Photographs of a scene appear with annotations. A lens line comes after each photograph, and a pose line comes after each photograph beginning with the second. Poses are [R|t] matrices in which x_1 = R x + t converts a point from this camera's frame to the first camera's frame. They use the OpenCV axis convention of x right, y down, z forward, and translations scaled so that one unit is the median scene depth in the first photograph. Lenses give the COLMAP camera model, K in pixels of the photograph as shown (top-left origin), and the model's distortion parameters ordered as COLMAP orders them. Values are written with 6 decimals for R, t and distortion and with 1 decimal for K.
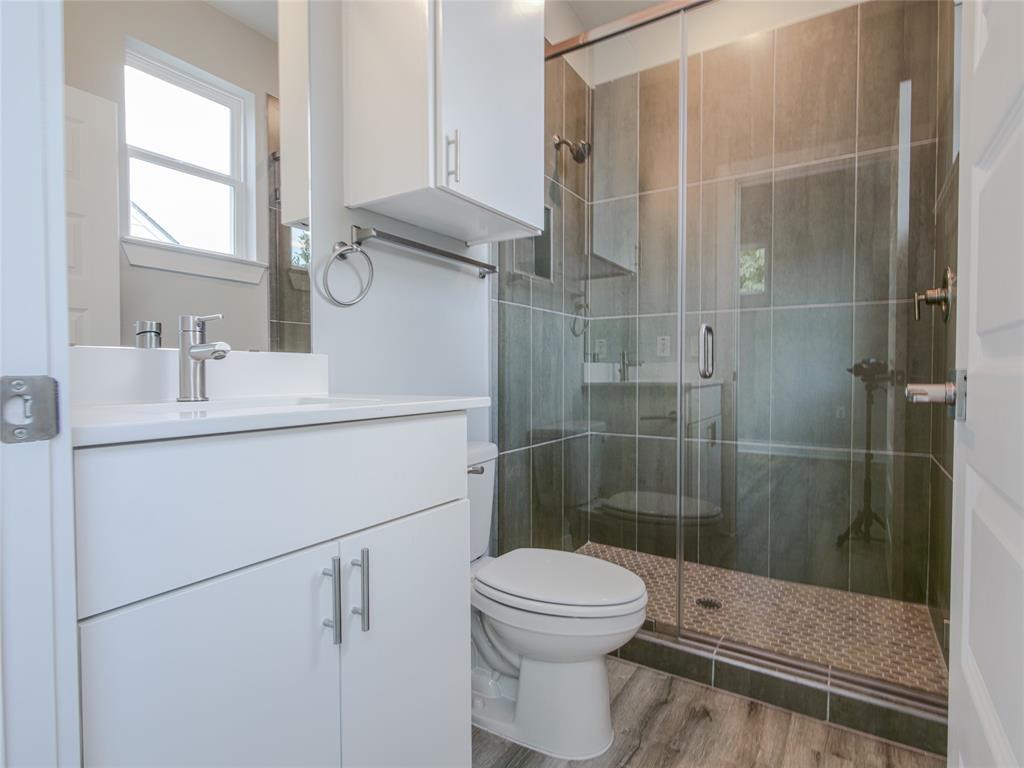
lens RADIAL K [[530.8, 0, 513.2], [0, 530.8, 379.2], [0, 0, 1]] dist [0.000063, 0.000220]
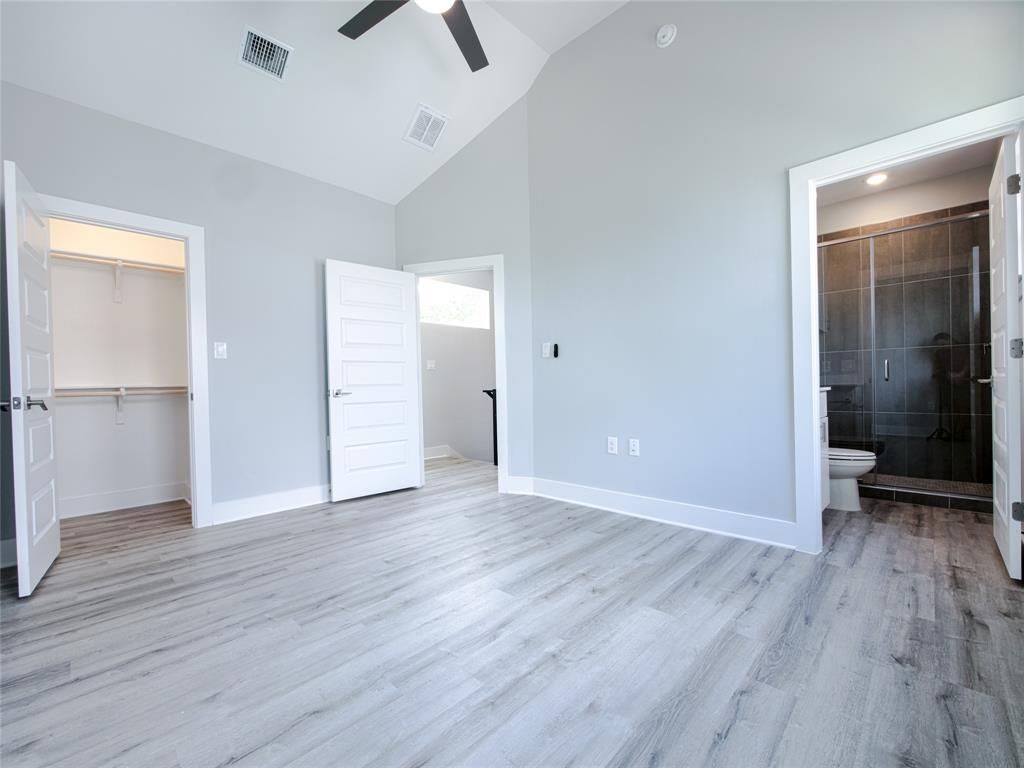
lens RADIAL K [[440.0, 0, 509.1], [0, 440.0, 383.1], [0, 0, 1]] dist [-0.004338, -0.000293]
pose [[0.981047, -0.013577, -0.193294, -0.779681], [0.009369, 0.999699, -0.022665, 0.030856], [0.193543, 0.020424, 0.980879, -1.090951]]
